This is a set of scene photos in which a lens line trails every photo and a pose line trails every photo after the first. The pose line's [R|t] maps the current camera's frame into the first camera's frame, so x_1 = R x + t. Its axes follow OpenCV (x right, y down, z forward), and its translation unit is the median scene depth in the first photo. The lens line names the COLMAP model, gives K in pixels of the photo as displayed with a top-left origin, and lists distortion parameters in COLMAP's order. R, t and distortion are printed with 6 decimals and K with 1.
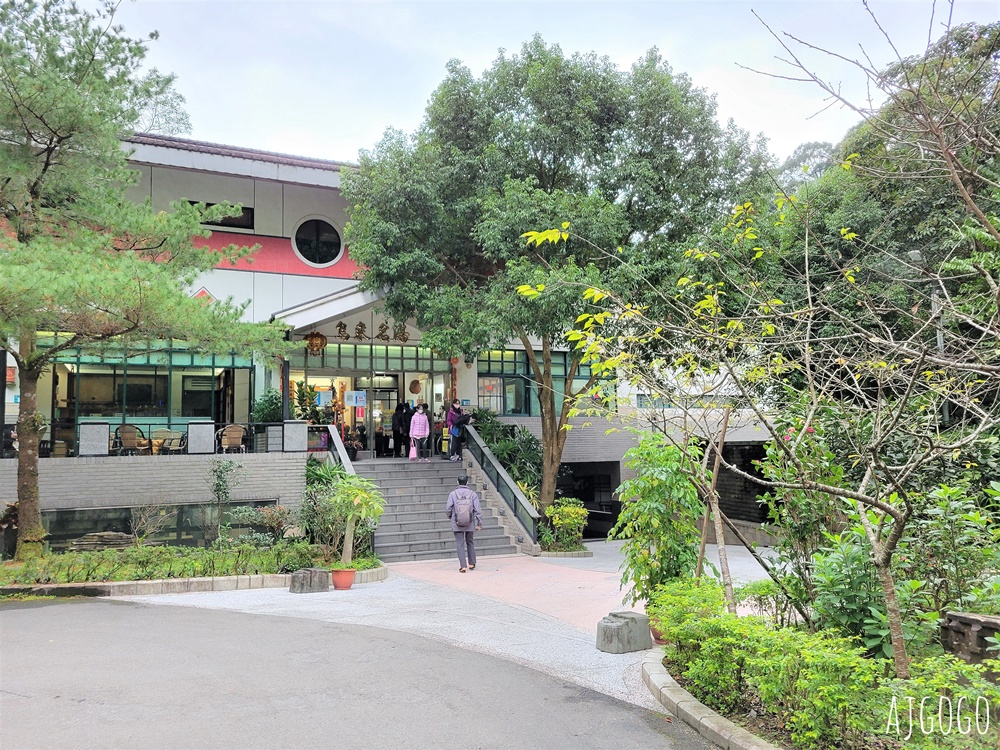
lens RADIAL K [[745.5, 0, 499.2], [0, 745.5, 375.7], [0, 0, 1]] dist [0.060336, -0.056149]
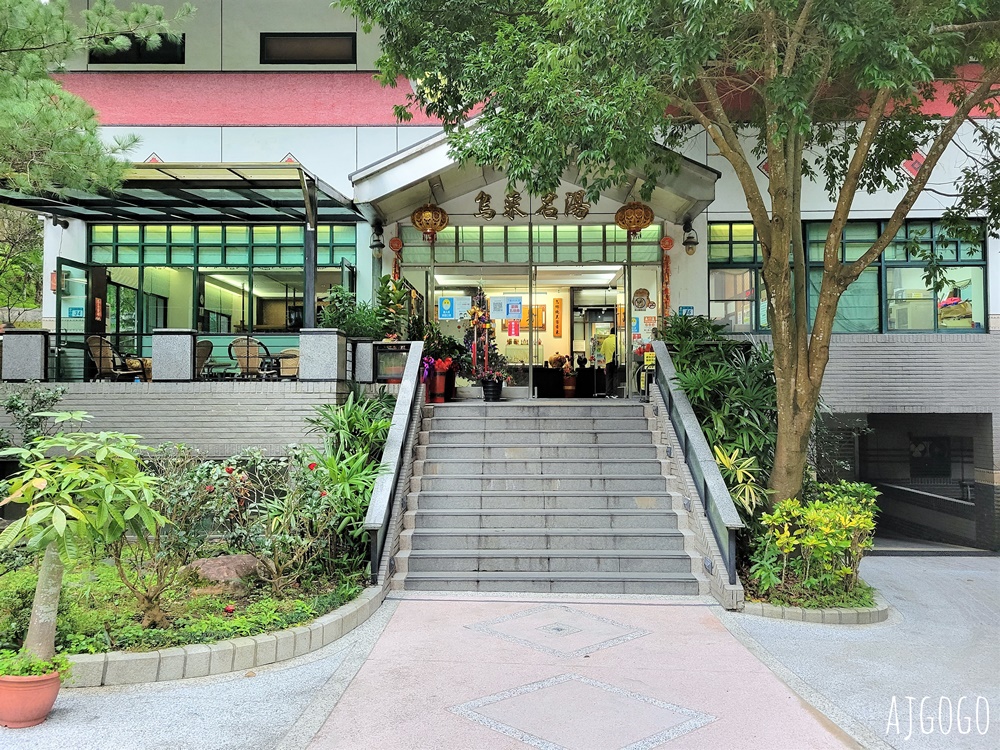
lens RADIAL K [[745.5, 0, 500.0], [0, 745.5, 376.1], [0, 0, 1]] dist [0.060336, -0.056149]
pose [[0.899635, 0.004721, -0.436616, 0.091383], [0.026591, 0.997493, 0.065574, 0.047189], [0.435831, -0.070603, 0.897255, 0.398123]]
